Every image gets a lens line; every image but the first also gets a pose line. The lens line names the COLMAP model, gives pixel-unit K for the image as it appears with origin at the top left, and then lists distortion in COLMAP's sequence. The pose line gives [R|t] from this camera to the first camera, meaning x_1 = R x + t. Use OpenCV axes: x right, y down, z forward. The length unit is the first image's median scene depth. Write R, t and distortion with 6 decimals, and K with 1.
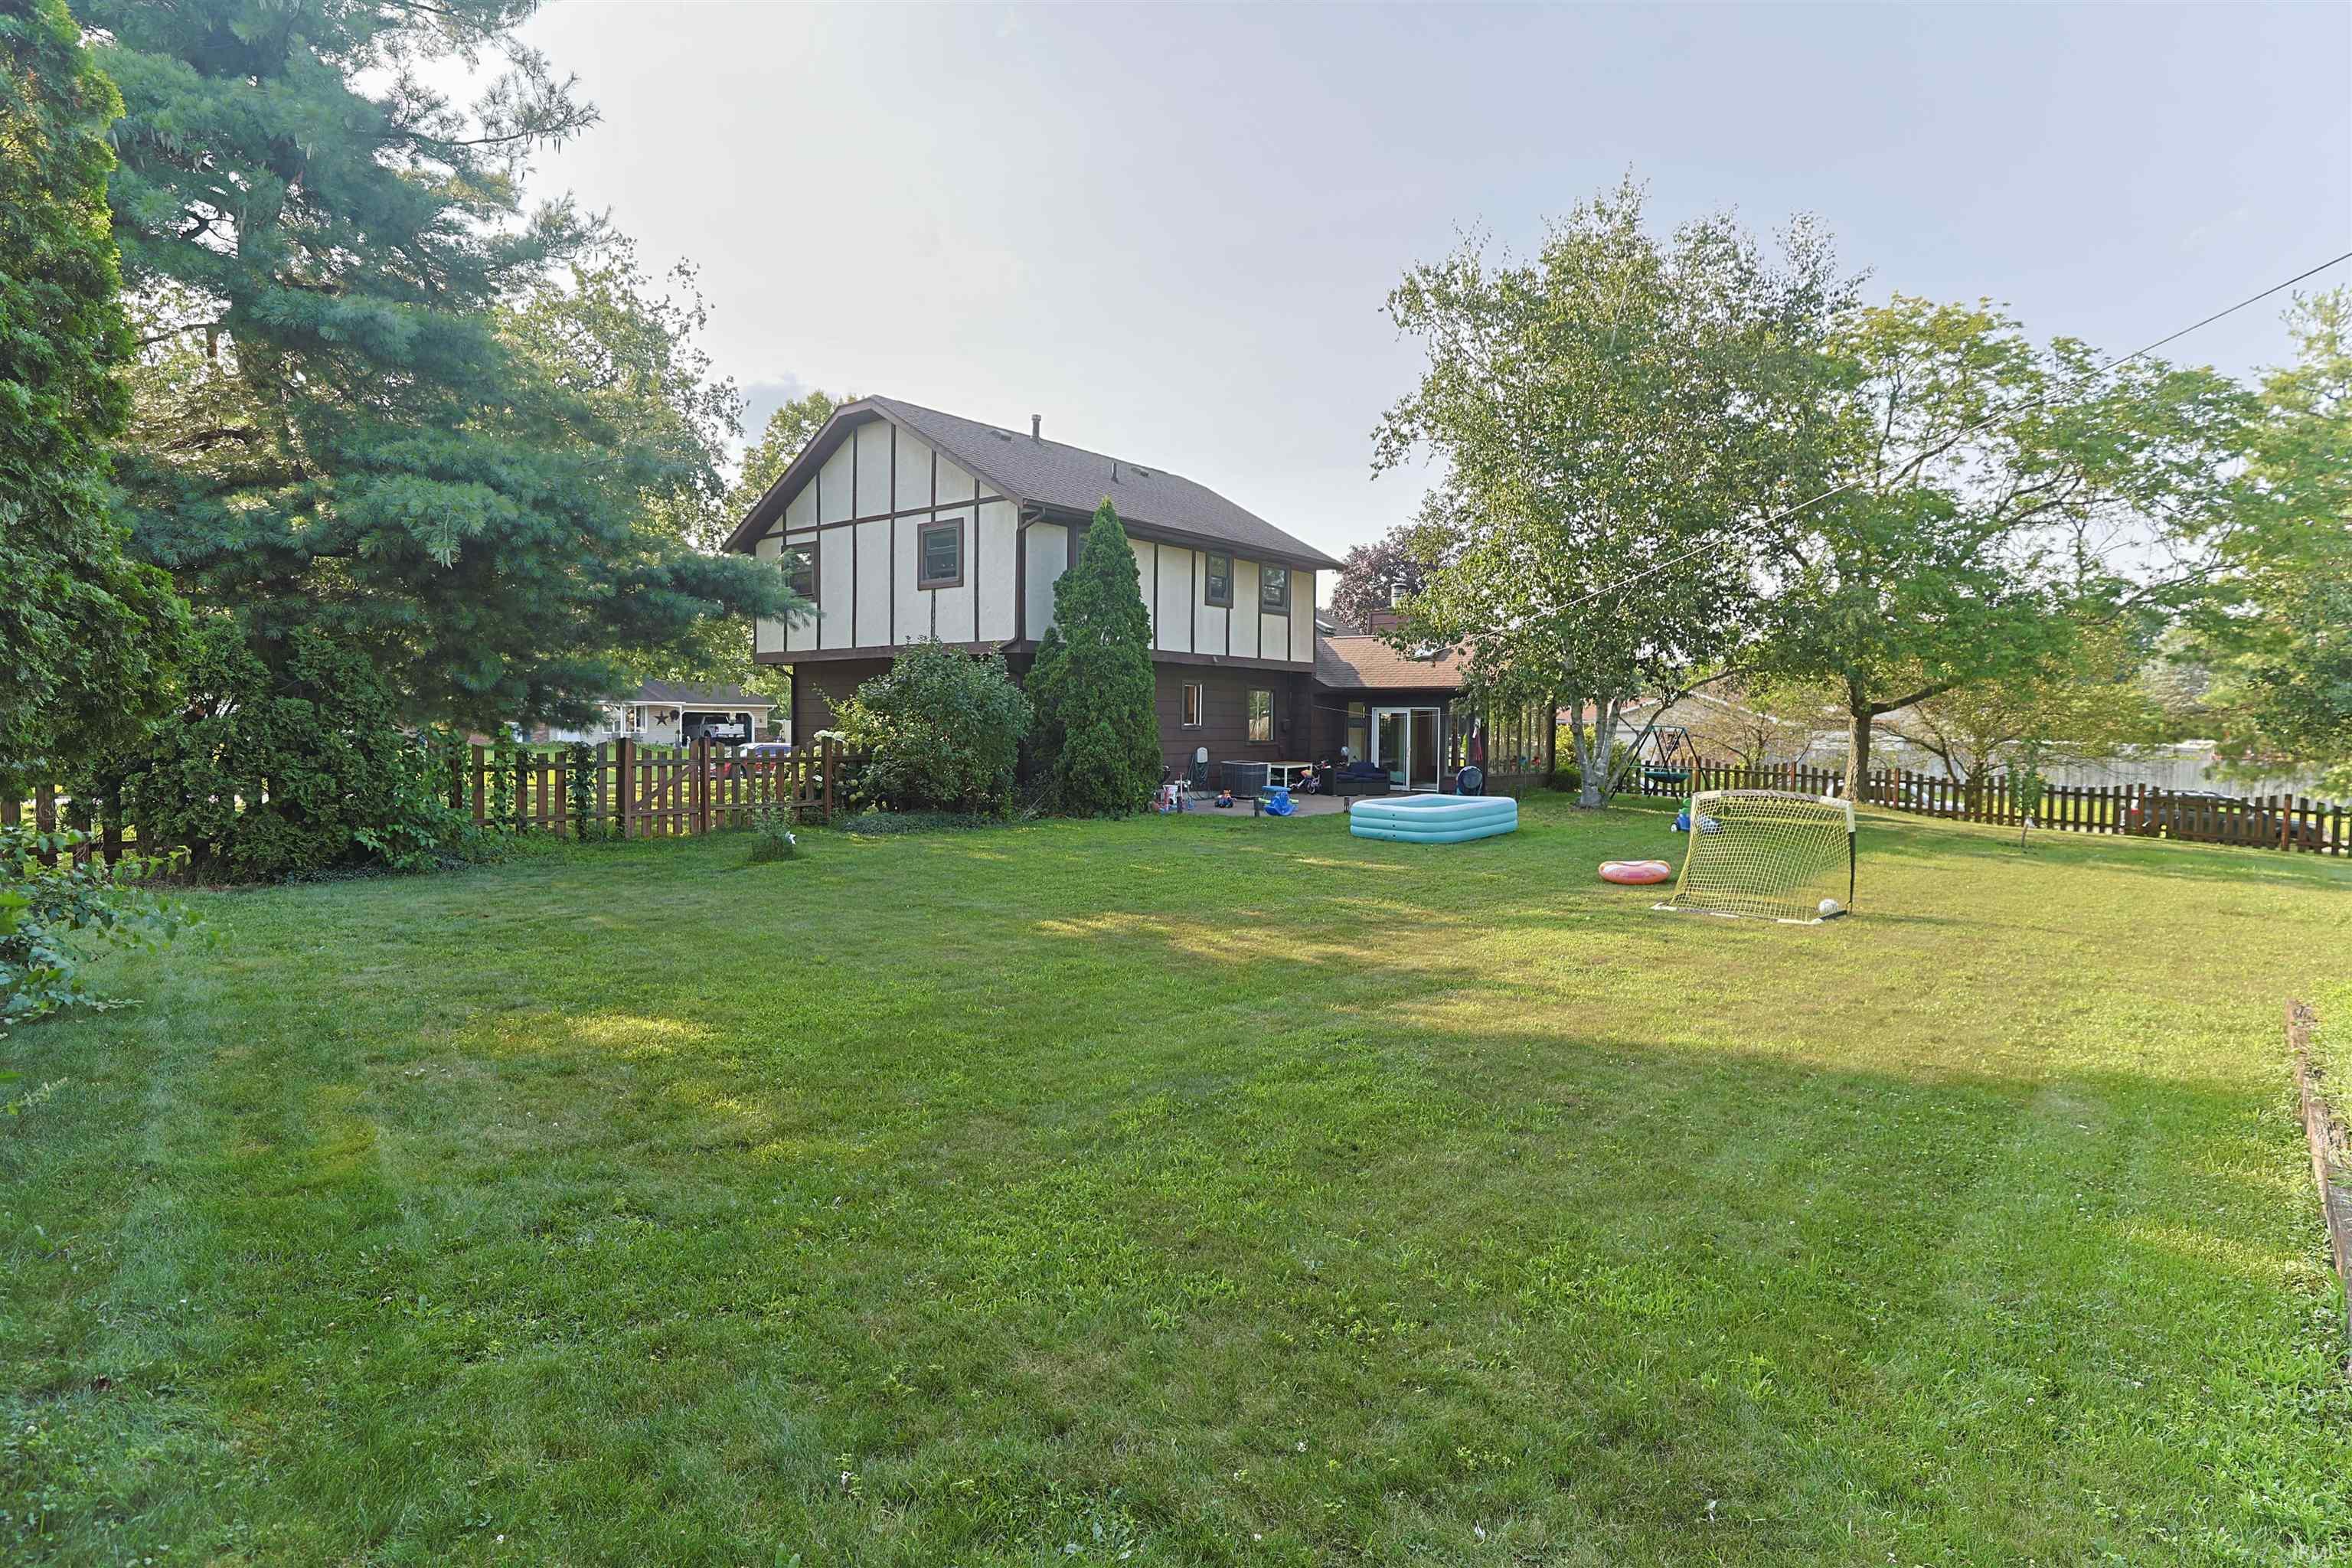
lens RADIAL K [[1135.4, 0, 1177.3], [0, 1135.4, 776.9], [0, 0, 1]] dist [-0.015248, 0.005044]
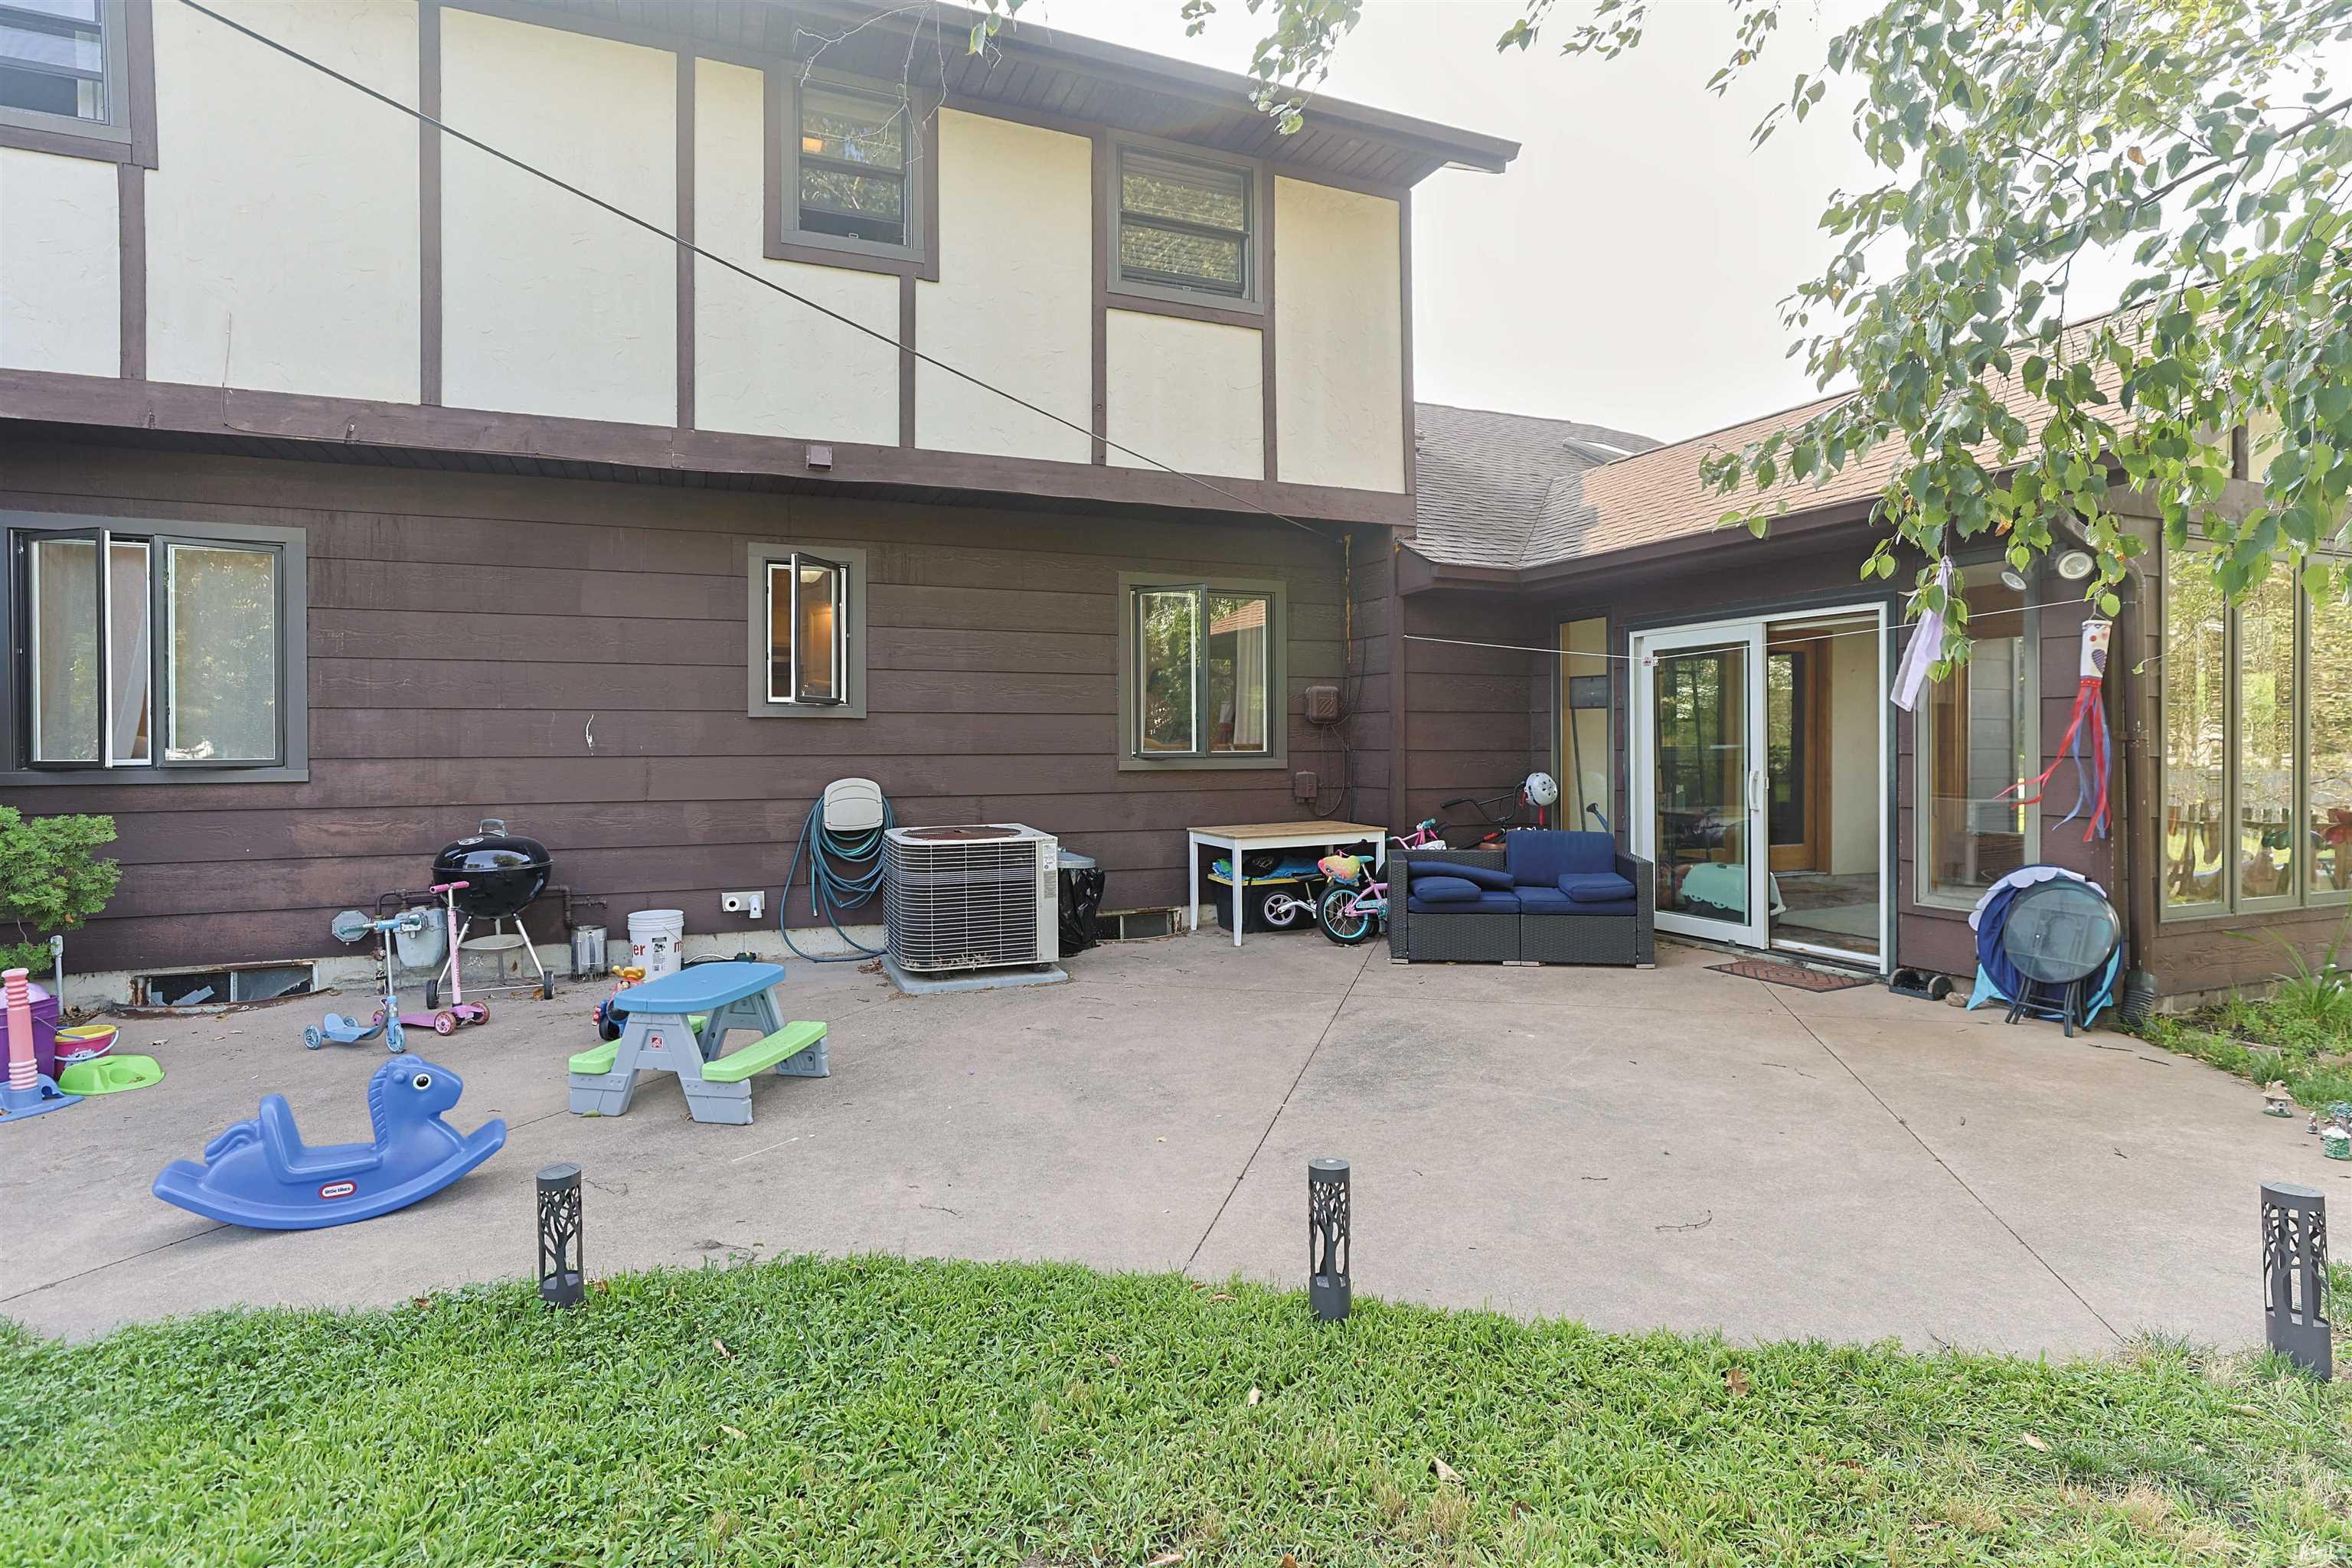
lens RADIAL K [[1135.4, 0, 1169.9], [0, 1135.4, 775.1], [0, 0, 1]] dist [-0.015248, 0.005044]
pose [[0.866005, -0.002217, -0.500030, 0.223907], [-0.012591, 0.999576, -0.026238, -0.018406], [0.499876, 0.029018, 0.865611, 0.741711]]
